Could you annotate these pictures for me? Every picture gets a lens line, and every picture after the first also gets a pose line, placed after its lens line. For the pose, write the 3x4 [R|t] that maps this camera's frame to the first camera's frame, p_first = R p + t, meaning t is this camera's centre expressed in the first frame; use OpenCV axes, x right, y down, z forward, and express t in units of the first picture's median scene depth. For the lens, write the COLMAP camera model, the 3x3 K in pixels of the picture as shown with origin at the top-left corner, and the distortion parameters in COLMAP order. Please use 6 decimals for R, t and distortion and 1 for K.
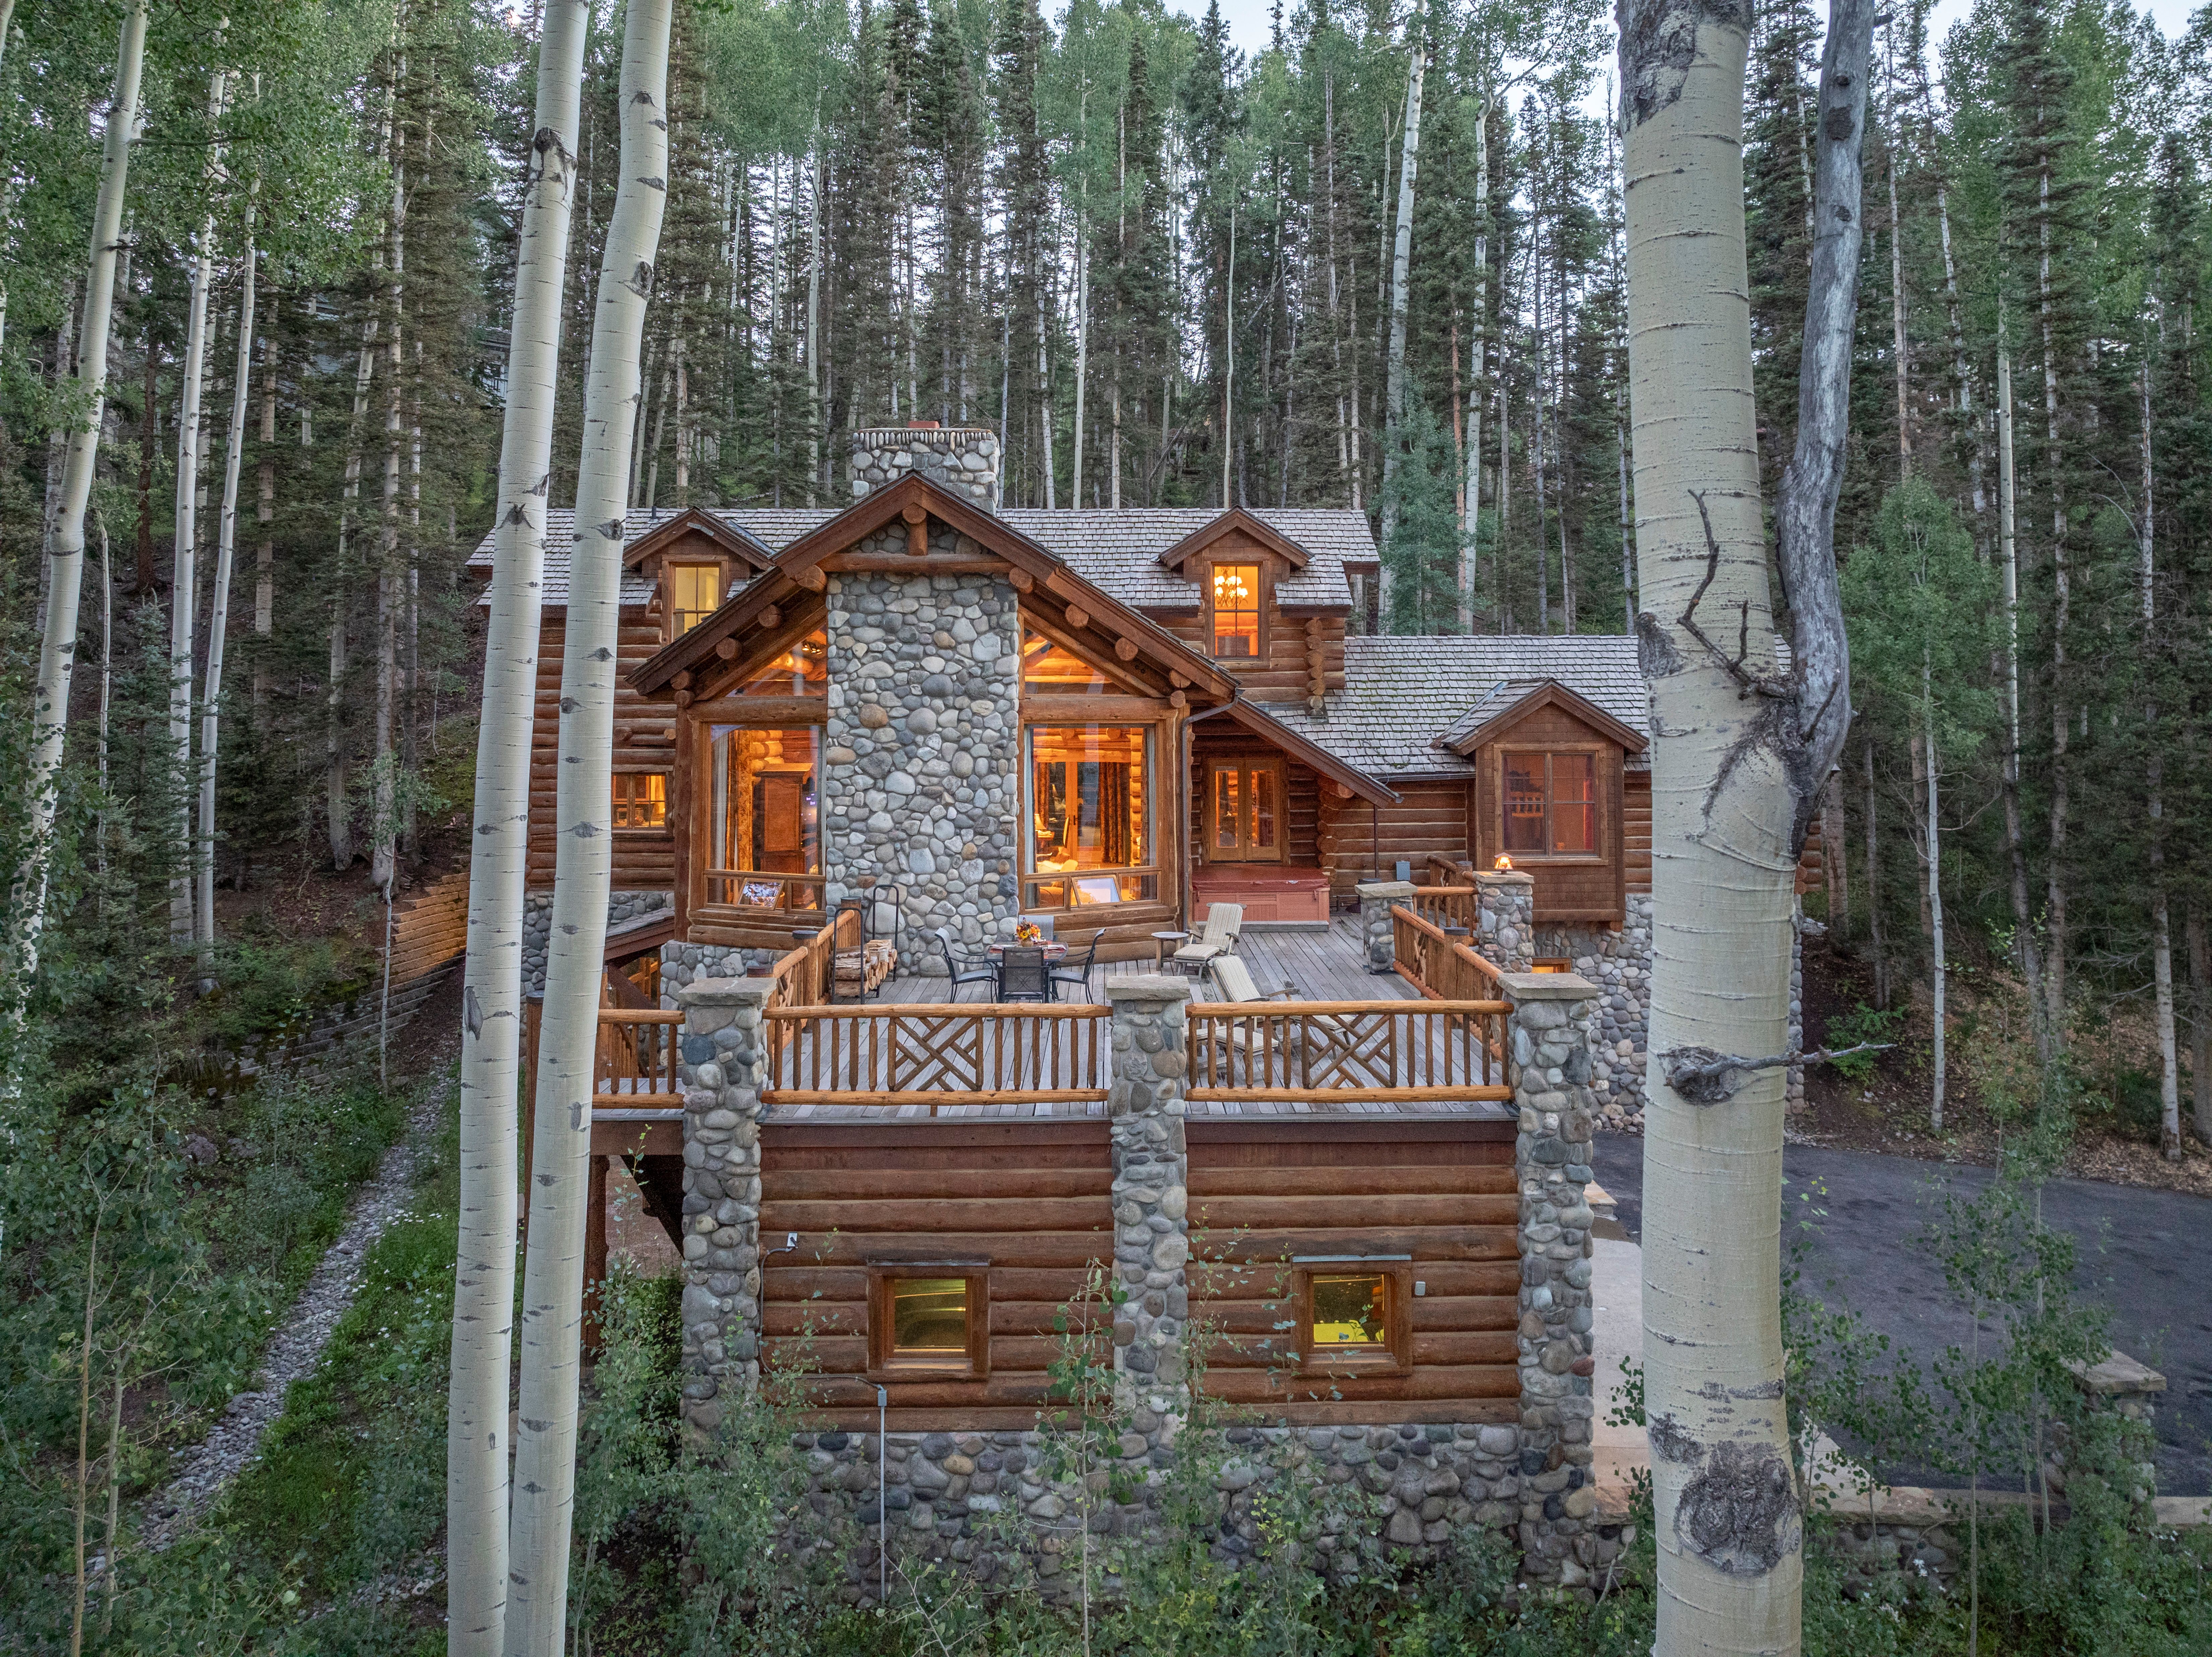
lens RADIAL K [[1603.4, 0, 1158.8], [0, 1603.4, 590.3], [0, 0, 1]] dist [-0.041977, 0.004220]
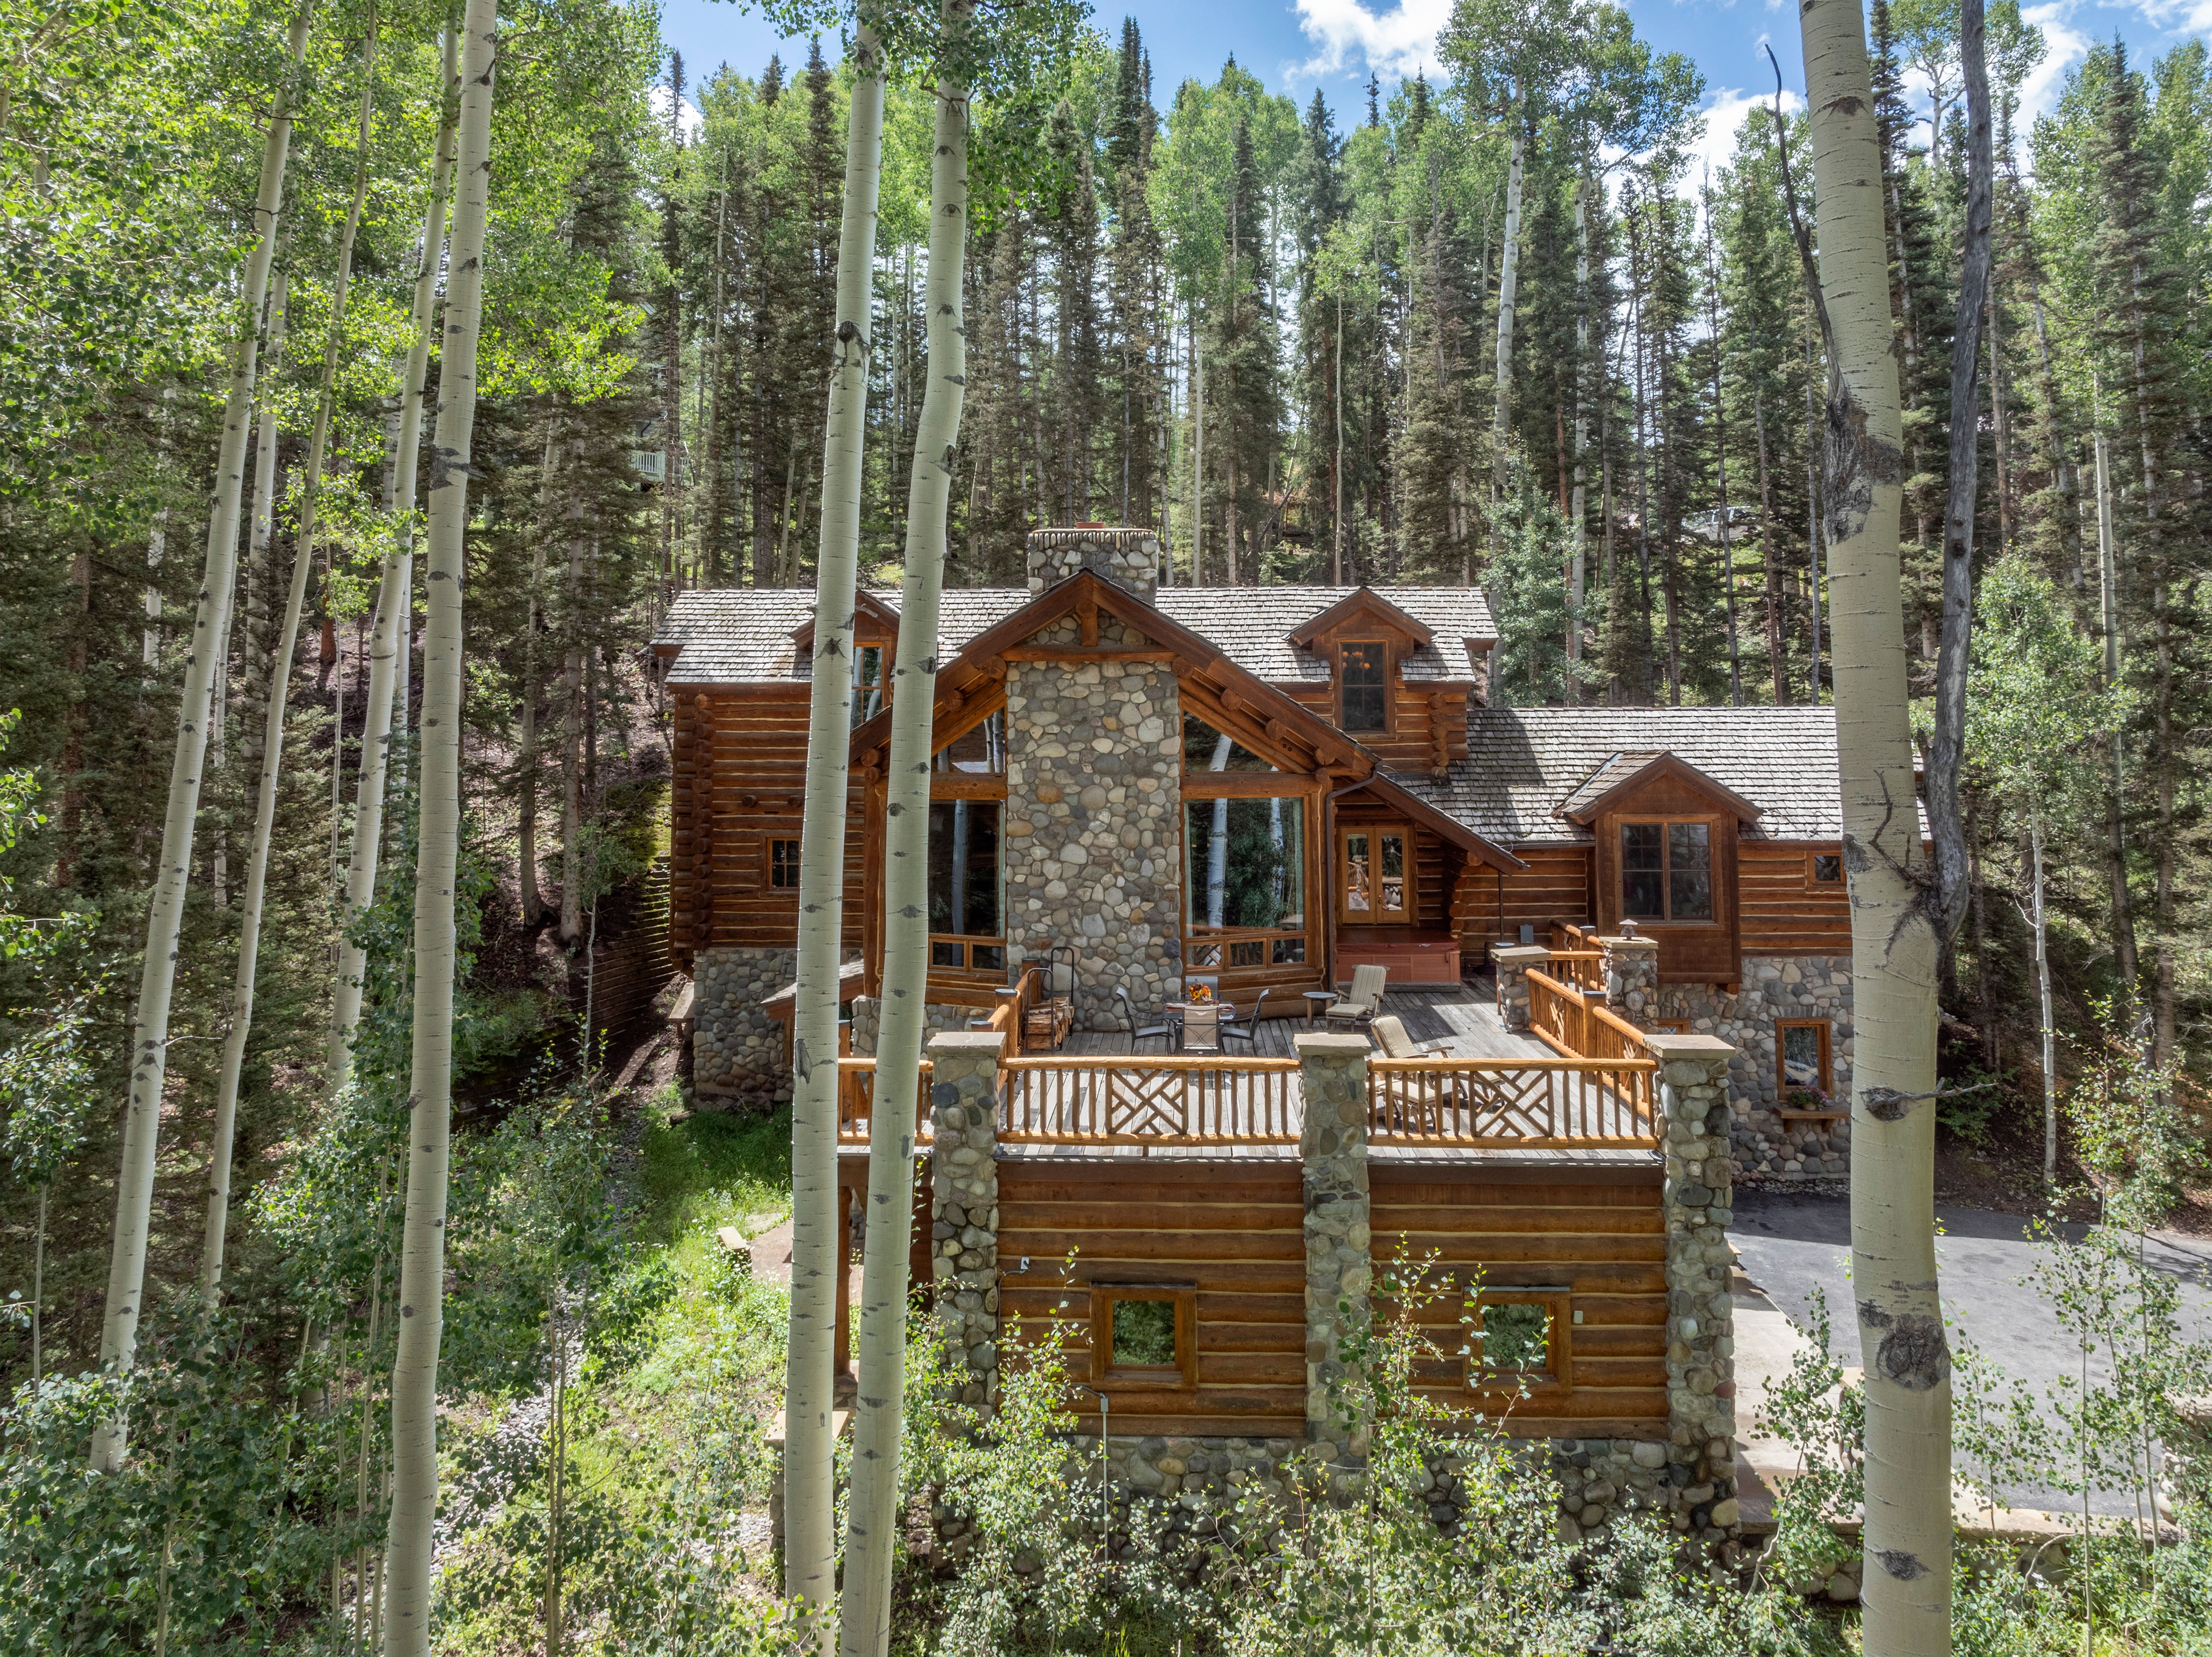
lens RADIAL K [[1607.4, 0, 1135.1], [0, 1607.4, 571.0], [0, 0, 1]] dist [-0.046205, 0.004863]
pose [[0.997889, -0.005985, -0.064661, -0.045937], [0.003224, 0.999082, -0.042713, -0.025827], [0.064857, 0.042414, 0.996993, -0.102179]]
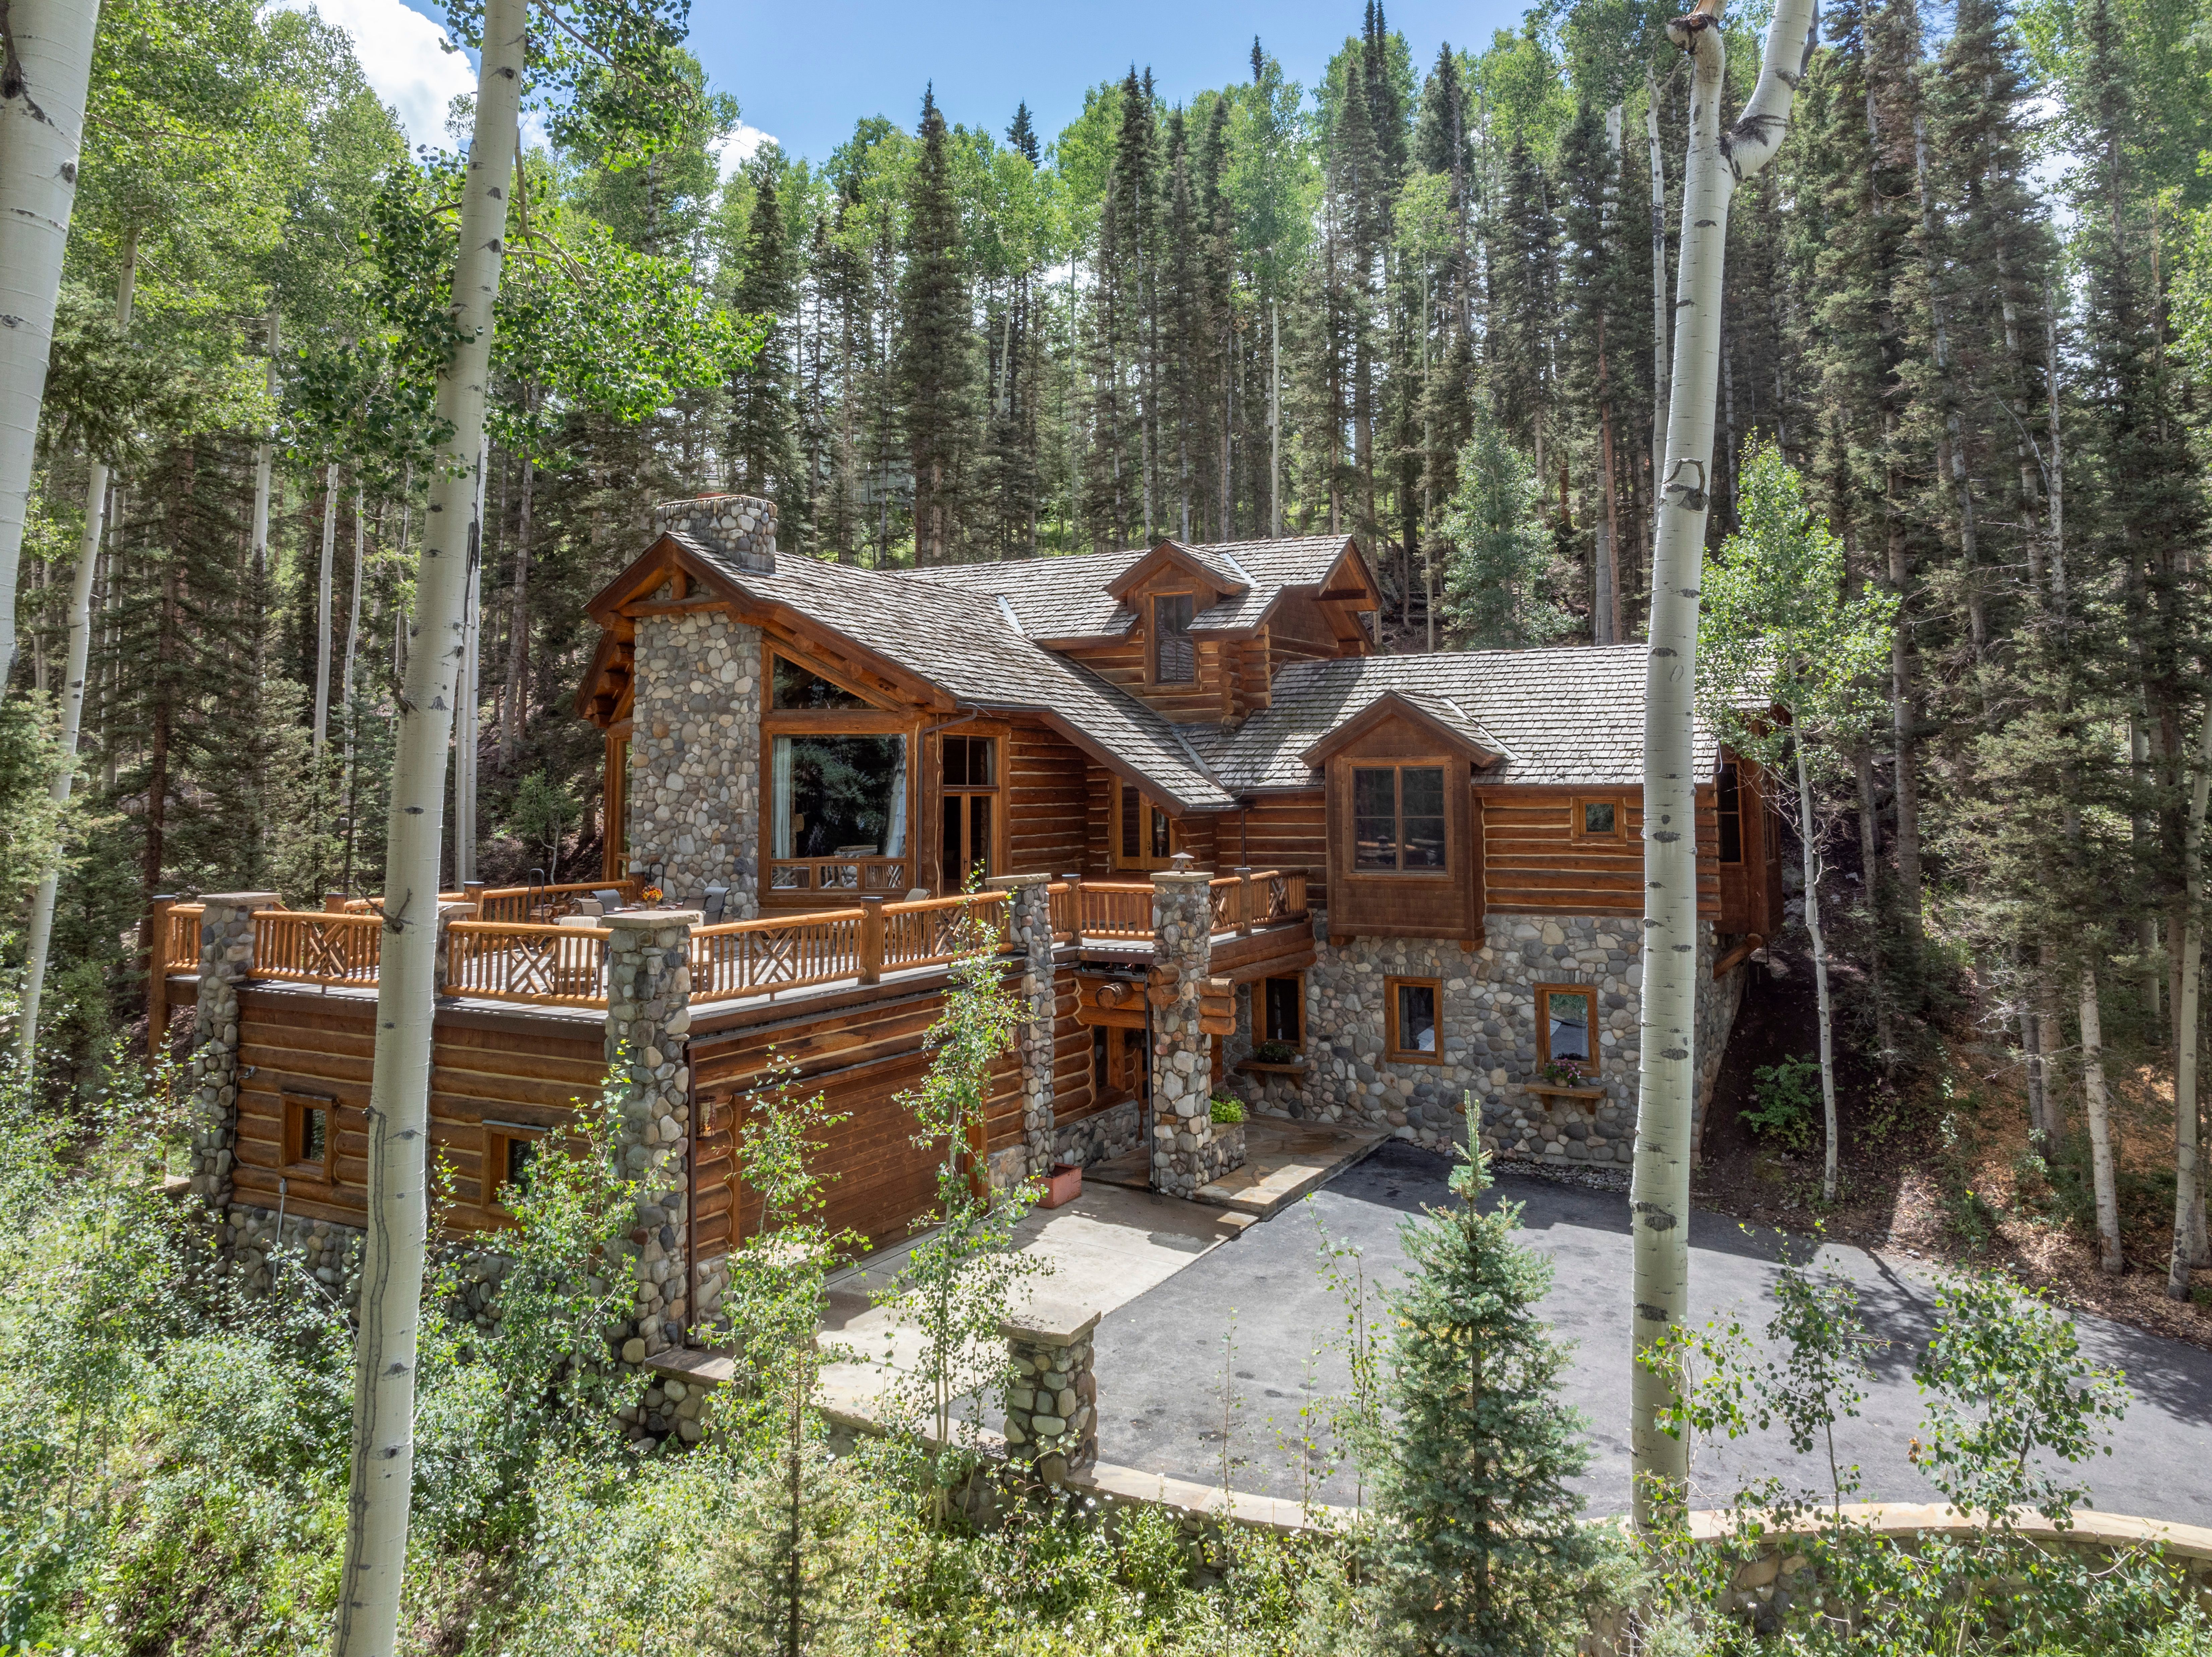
lens RADIAL K [[1616.6, 0, 1159.3], [0, 1616.6, 596.3], [0, 0, 1]] dist [-0.037275, 0.008384]
pose [[0.874525, -0.060100, -0.481242, 0.772801], [0.041356, 0.997919, -0.049472, 0.051993], [0.483214, 0.023362, 0.875191, 0.071862]]
